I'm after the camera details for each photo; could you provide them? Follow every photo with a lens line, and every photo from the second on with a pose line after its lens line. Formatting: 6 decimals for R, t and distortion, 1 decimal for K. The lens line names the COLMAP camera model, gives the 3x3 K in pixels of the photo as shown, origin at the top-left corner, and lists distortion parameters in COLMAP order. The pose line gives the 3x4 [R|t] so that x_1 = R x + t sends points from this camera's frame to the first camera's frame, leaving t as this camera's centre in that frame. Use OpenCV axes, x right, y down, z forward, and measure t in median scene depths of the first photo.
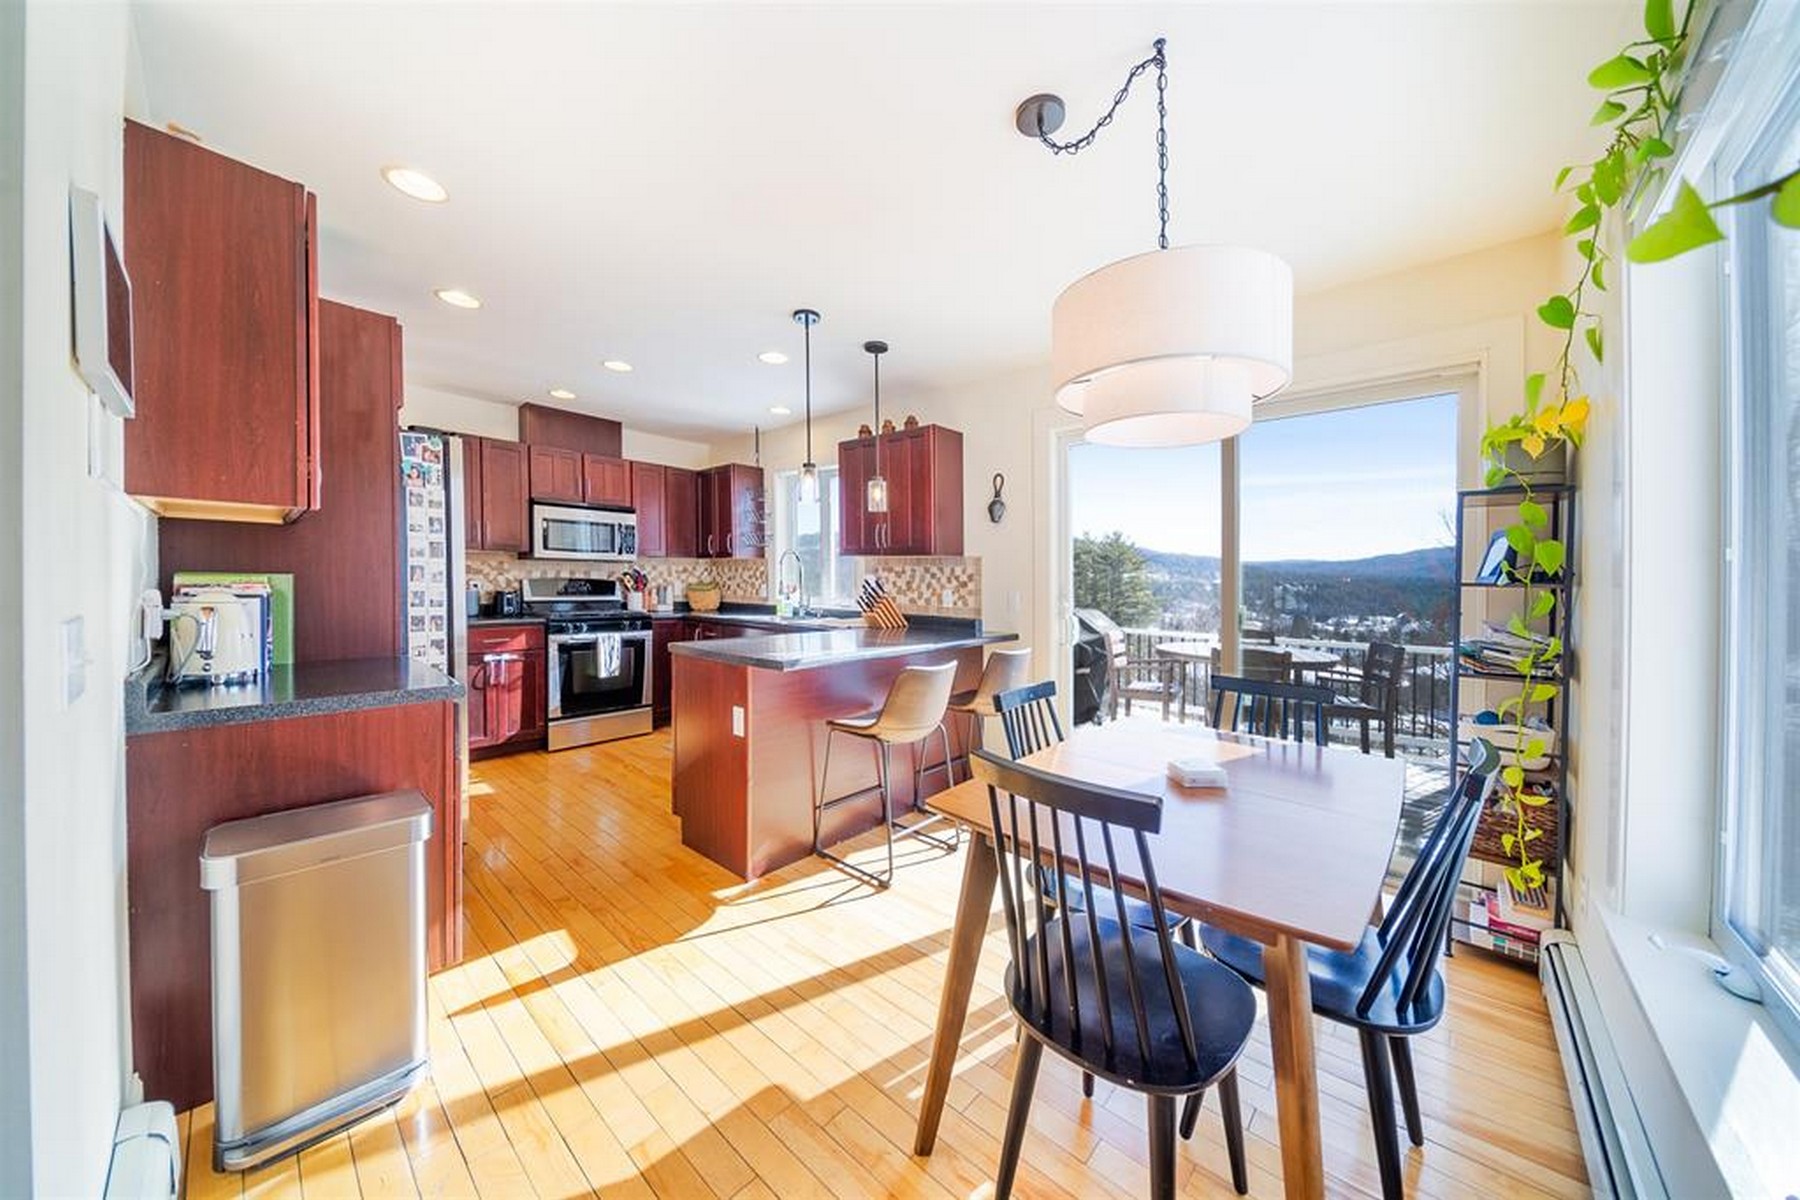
lens RADIAL K [[616.9, 0, 901.6], [0, 616.9, 592.3], [0, 0, 1]] dist [-0.004531, -0.001524]
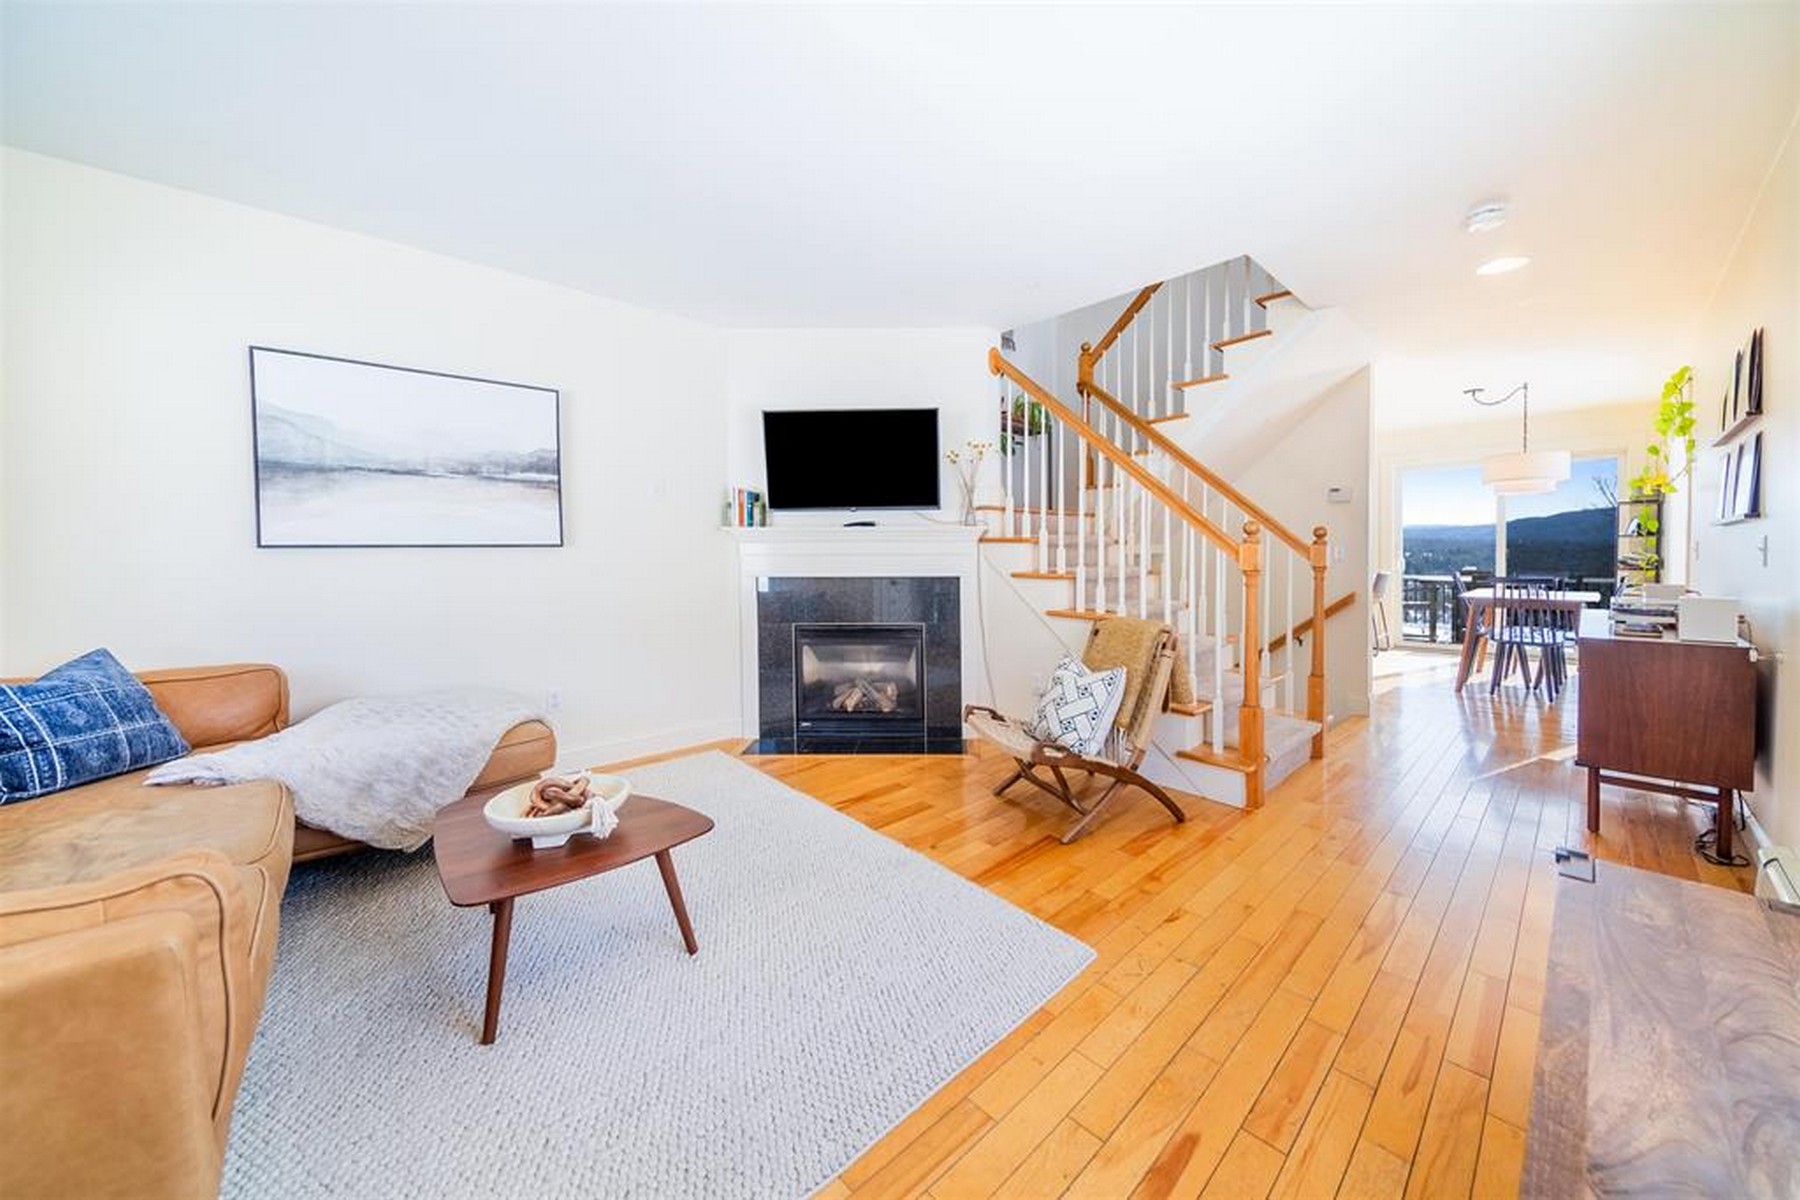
lens RADIAL K [[616.9, 0, 910.3], [0, 616.9, 574.8], [0, 0, 1]] dist [-0.004531, -0.001524]
pose [[0.993185, -0.008367, -0.116247, -1.999147], [0.010254, 0.999825, 0.015645, 0.087211], [0.116096, -0.016731, 0.993097, -2.172803]]
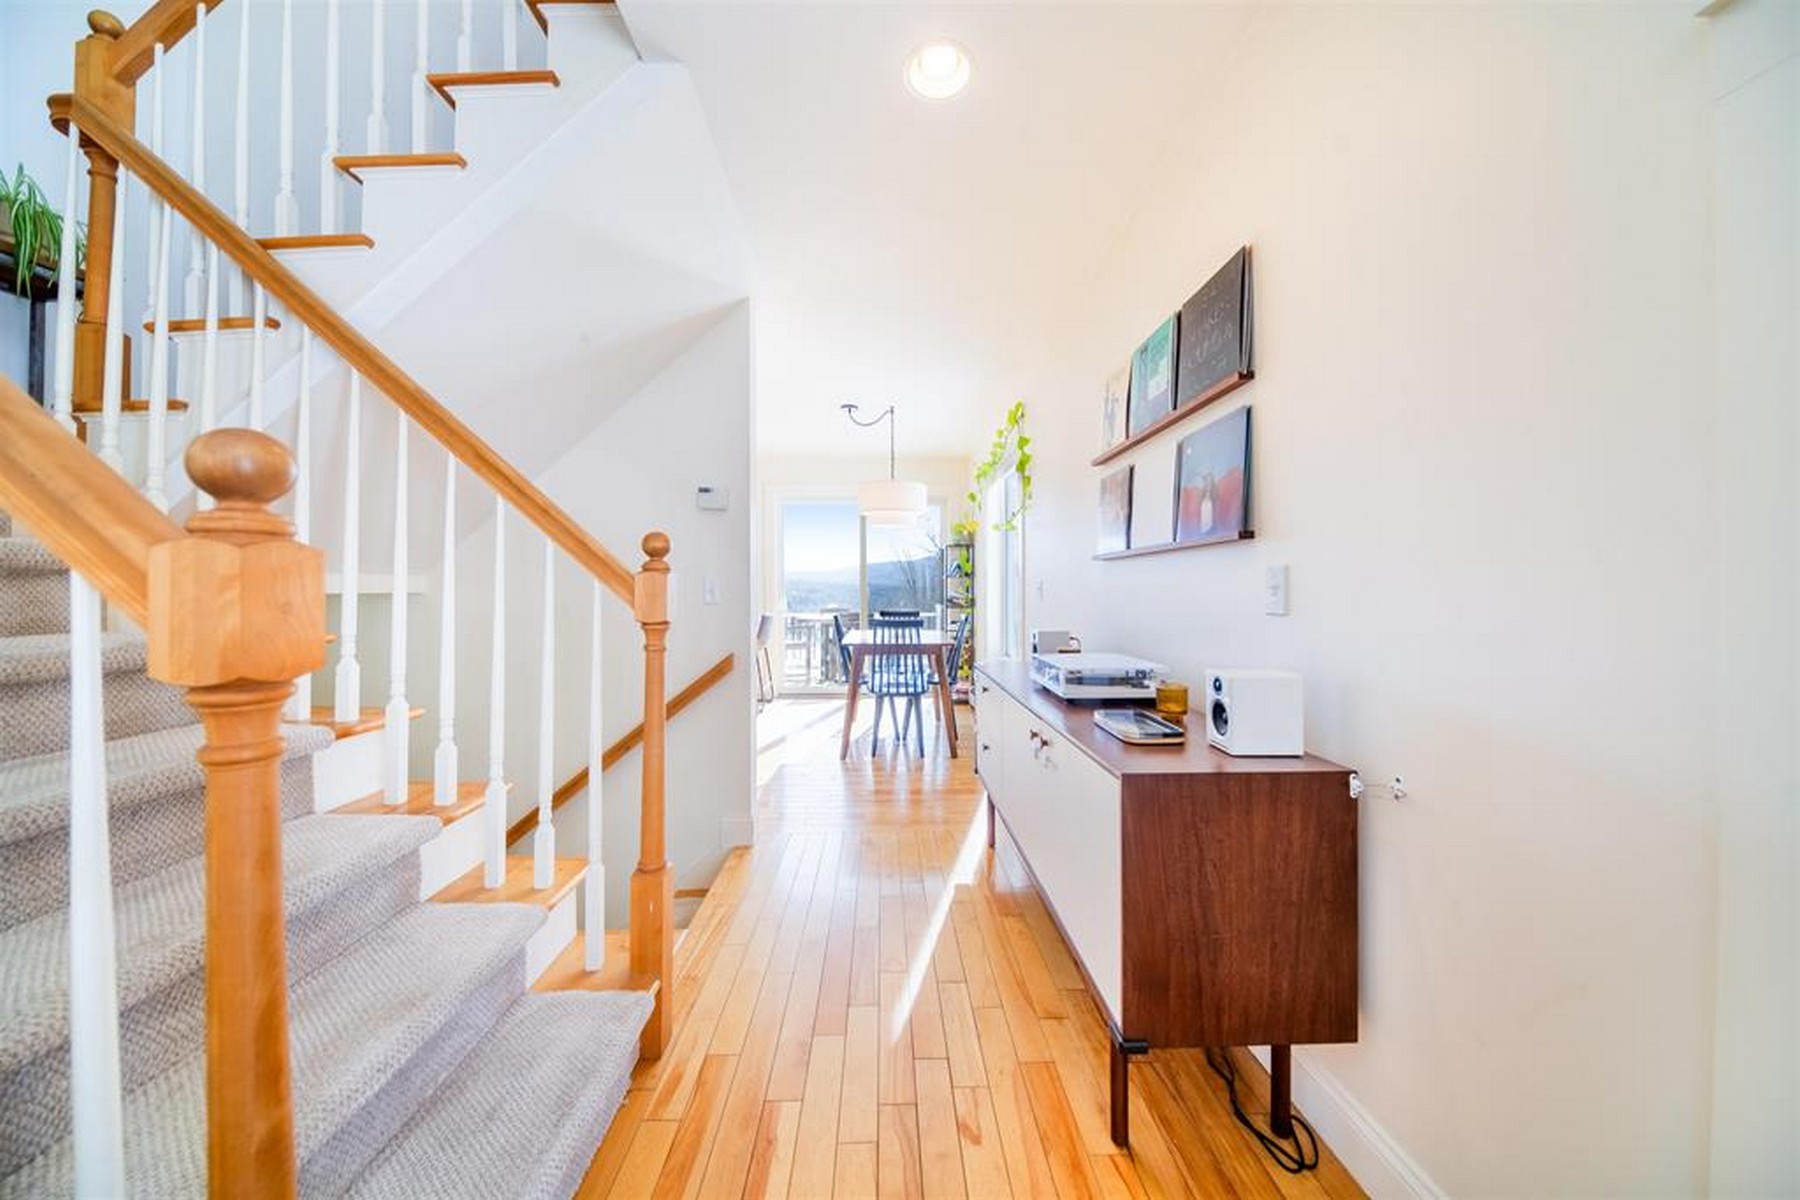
lens RADIAL K [[616.9, 0, 905.5], [0, 616.9, 588.7], [0, 0, 1]] dist [-0.004531, -0.001524]
pose [[0.723174, -0.002304, 0.690663, -1.323718], [0.013857, 0.999842, -0.011173, 0.077839], [-0.690527, 0.017650, 0.723091, -1.034080]]
